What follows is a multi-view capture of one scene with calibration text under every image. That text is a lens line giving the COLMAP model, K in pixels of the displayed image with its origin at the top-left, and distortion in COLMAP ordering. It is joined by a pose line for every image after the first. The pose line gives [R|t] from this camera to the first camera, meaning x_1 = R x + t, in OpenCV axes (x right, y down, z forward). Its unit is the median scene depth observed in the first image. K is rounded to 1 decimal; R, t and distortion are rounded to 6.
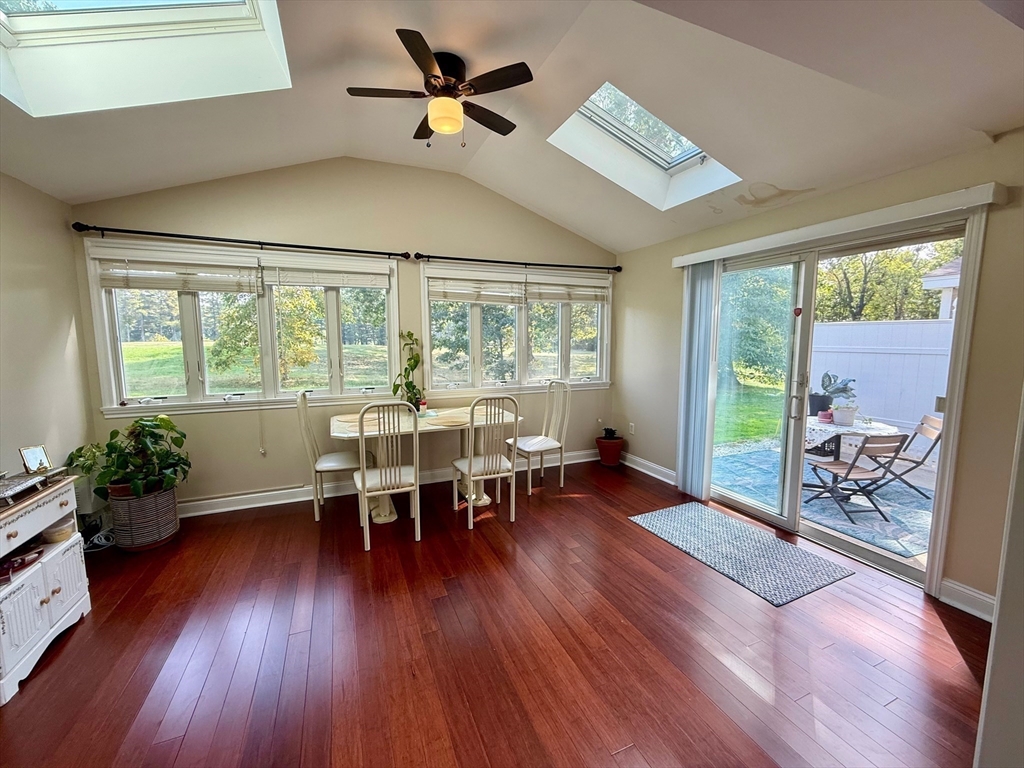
lens RADIAL K [[408.1, 0, 509.2], [0, 408.1, 384.0], [0, 0, 1]] dist [-0.002935, -0.000329]
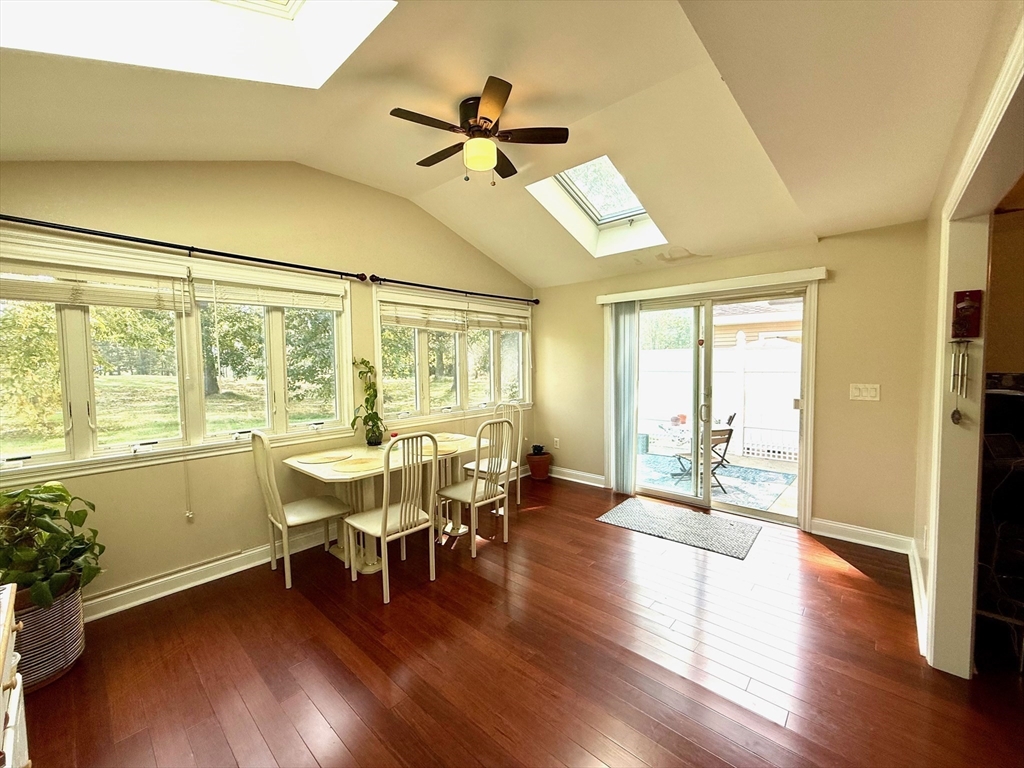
lens RADIAL K [[408.1, 0, 513.0], [0, 408.1, 384.1], [0, 0, 1]] dist [-0.002935, -0.000329]
pose [[0.906062, -0.032725, 0.421877, -0.357425], [0.058041, 0.997193, -0.047304, -0.008720], [-0.419144, 0.067347, 0.905418, 0.034501]]
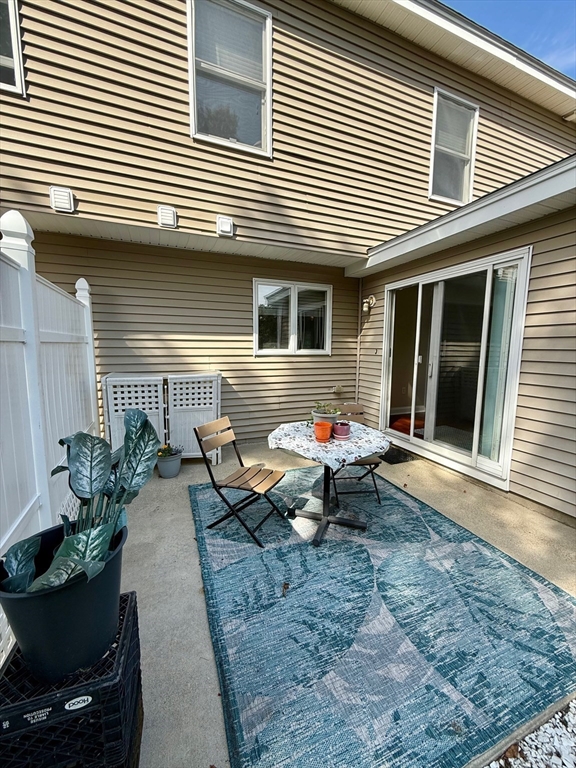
lens RADIAL K [[306.0, 0, 287.8], [0, 306.0, 384.8], [0, 0, 1]] dist [-0.002935, -0.000329]
pose [[-0.999930, -0.008946, 0.007690, 0.876266], [-0.006980, 0.974192, 0.225612, -0.112772], [-0.009510, 0.225542, -0.974187, 1.516540]]
